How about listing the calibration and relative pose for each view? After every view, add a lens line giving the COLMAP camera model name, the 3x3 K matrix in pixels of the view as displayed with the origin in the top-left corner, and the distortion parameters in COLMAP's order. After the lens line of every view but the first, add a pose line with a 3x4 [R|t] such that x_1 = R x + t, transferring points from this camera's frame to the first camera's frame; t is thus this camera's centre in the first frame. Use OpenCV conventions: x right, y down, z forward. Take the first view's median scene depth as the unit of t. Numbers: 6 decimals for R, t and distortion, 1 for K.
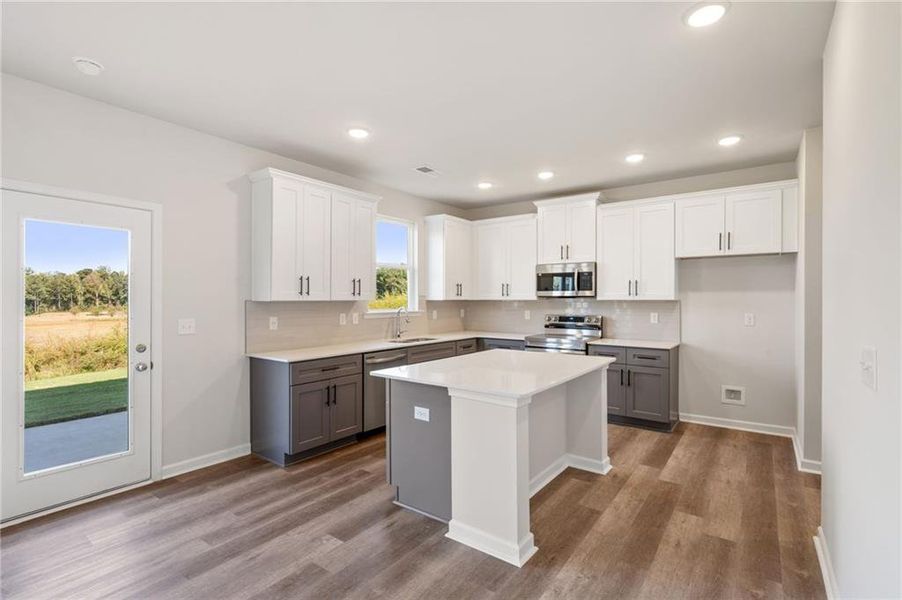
lens RADIAL K [[408.0, 0, 461.3], [0, 408.0, 302.8], [0, 0, 1]] dist [-0.001089, -0.000543]
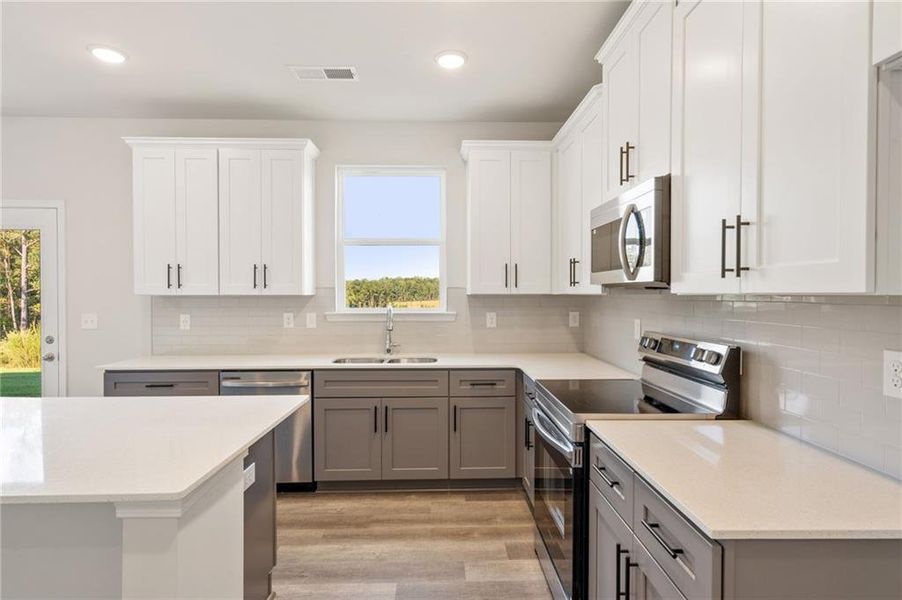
lens RADIAL K [[461.6, 0, 417.3], [0, 461.6, 303.4], [0, 0, 1]] dist [-0.002197, 0.001484]
pose [[0.630002, 0.017140, -0.776404, 0.495440], [-0.006302, 0.999836, 0.016959, -0.006131], [0.776568, -0.005791, 0.630007, 0.652933]]
